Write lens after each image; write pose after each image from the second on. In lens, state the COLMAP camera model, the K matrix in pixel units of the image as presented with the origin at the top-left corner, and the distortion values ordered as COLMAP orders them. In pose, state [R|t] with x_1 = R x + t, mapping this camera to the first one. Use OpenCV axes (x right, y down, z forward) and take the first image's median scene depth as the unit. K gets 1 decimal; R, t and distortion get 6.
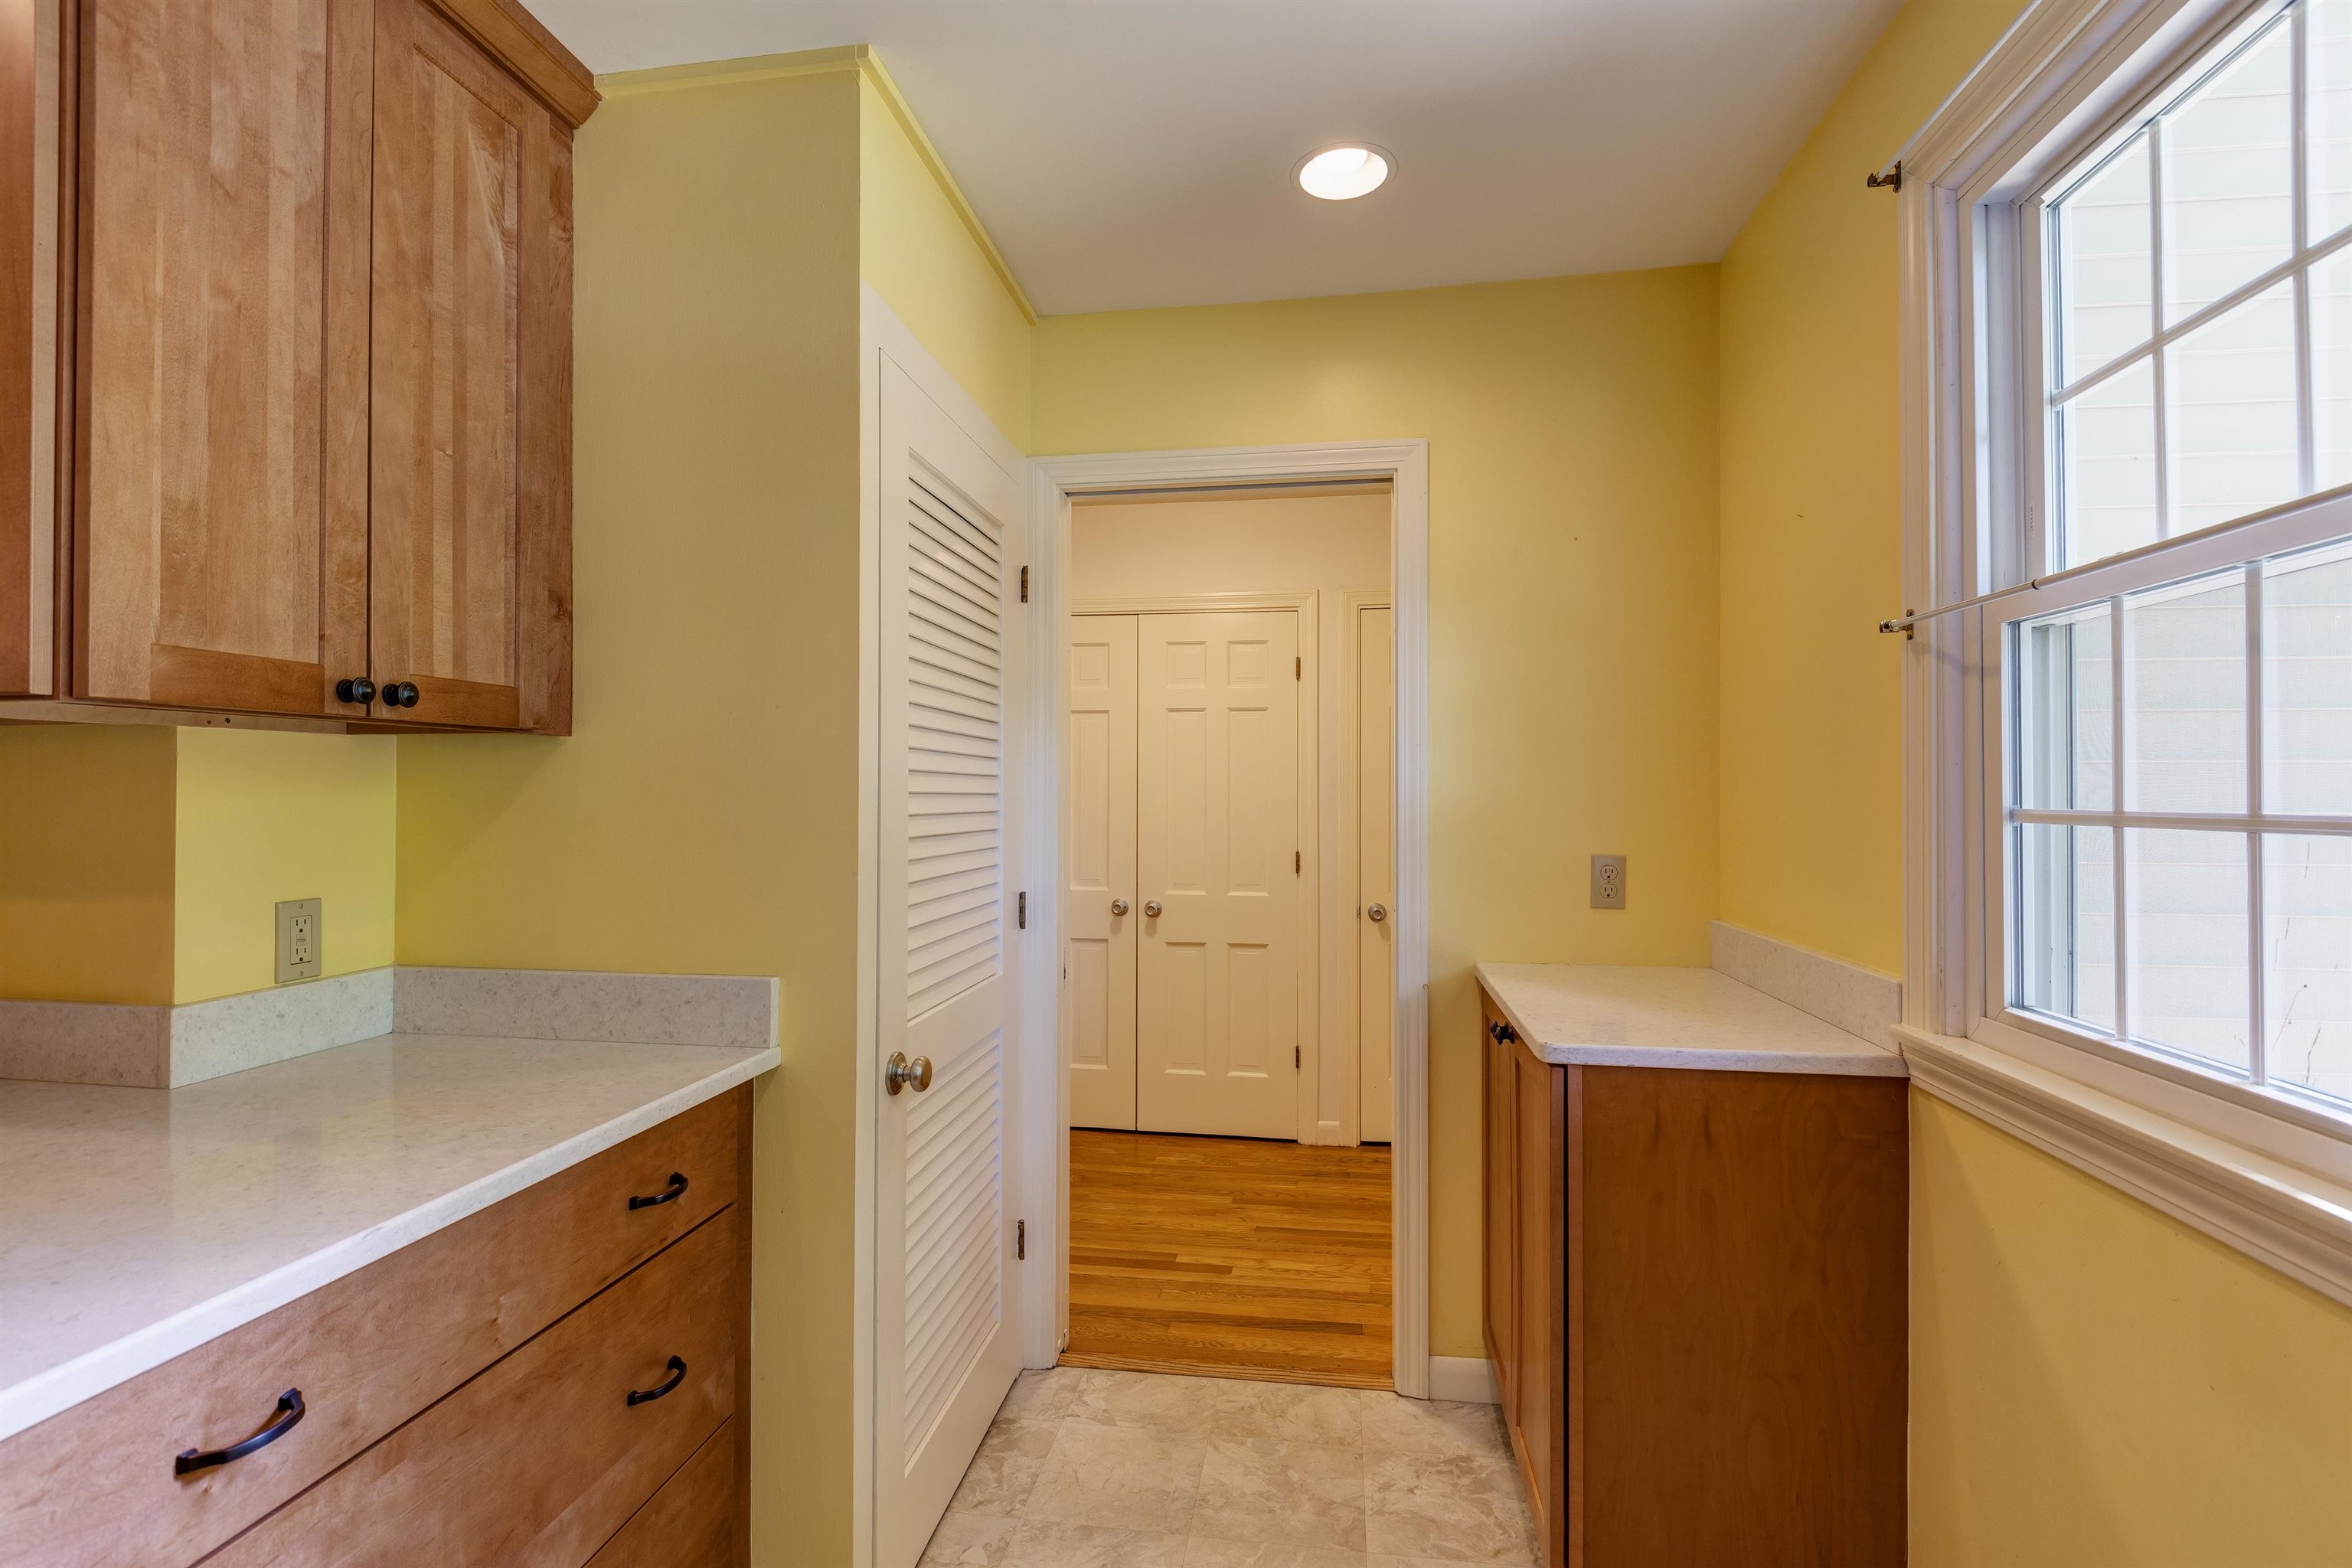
lens RADIAL K [[1090.6, 0, 1167.7], [0, 1090.6, 784.7], [0, 0, 1]] dist [0.008292, -0.011312]
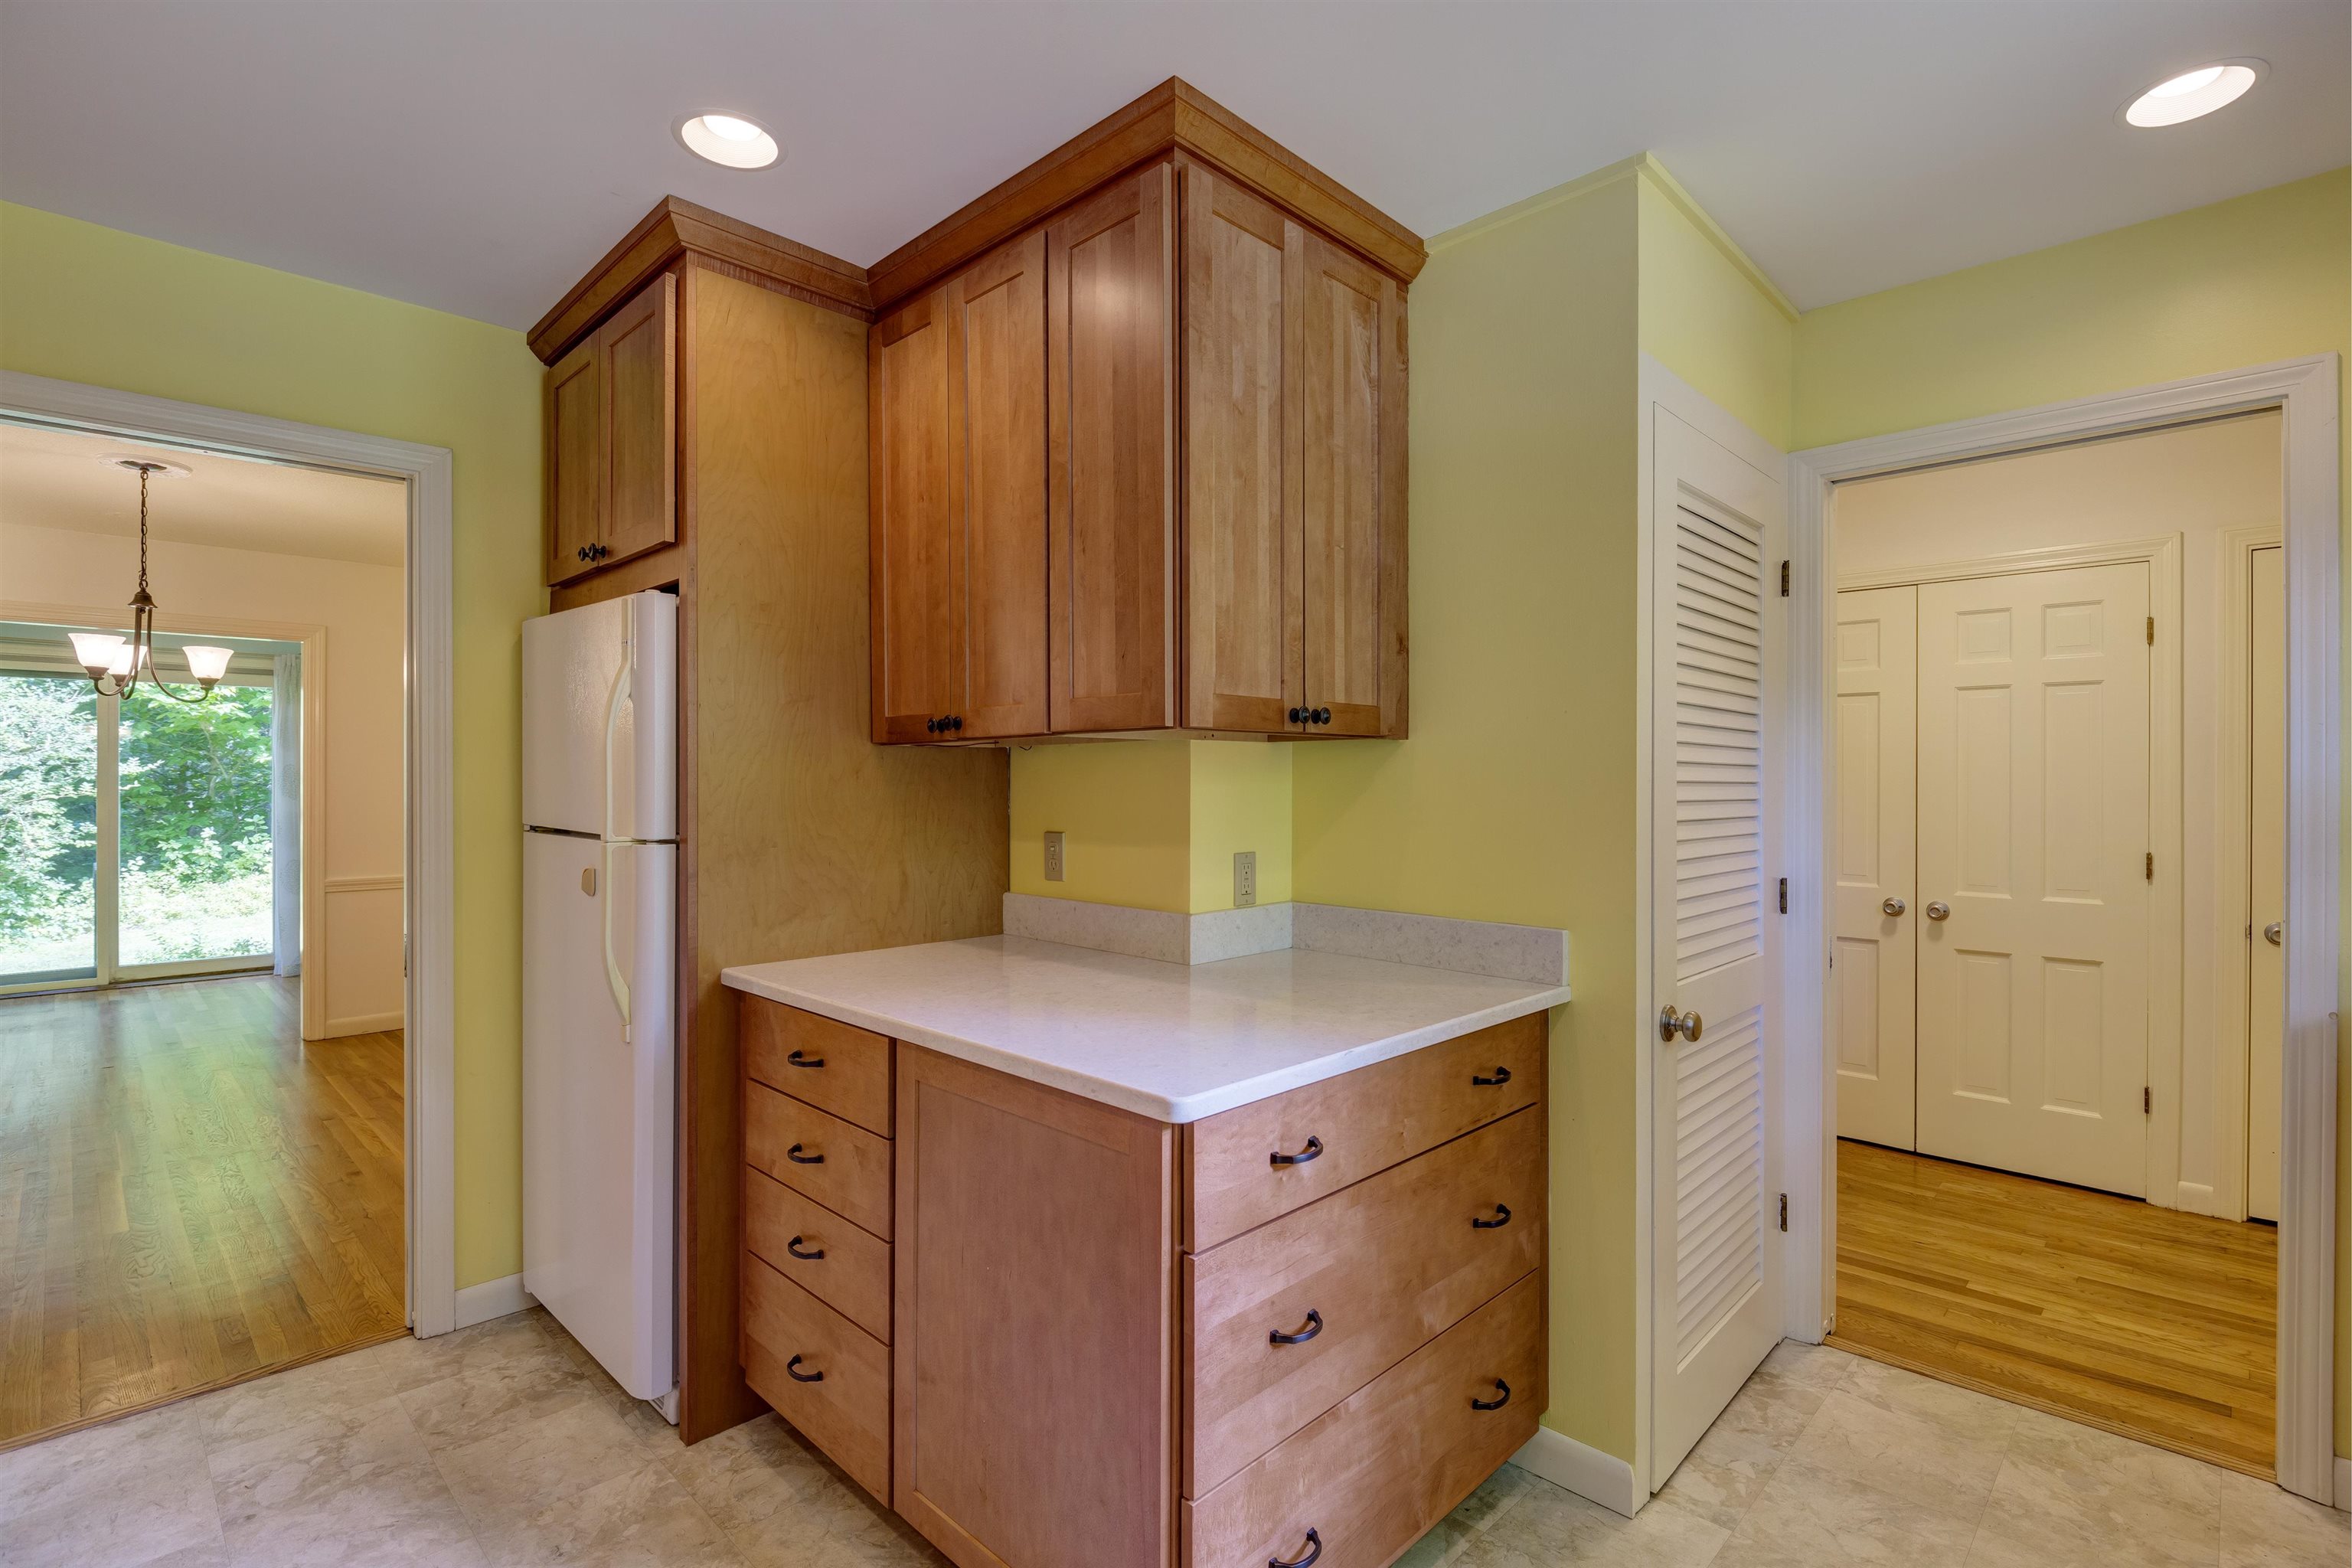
lens RADIAL K [[1090.6, 0, 1171.1], [0, 1090.6, 783.6], [0, 0, 1]] dist [0.008292, -0.011312]
pose [[0.810955, 0.000409, -0.585108, 0.002185], [0.004554, 0.999965, 0.007011, -0.001239], [0.585091, -0.008350, 0.810925, -0.265002]]
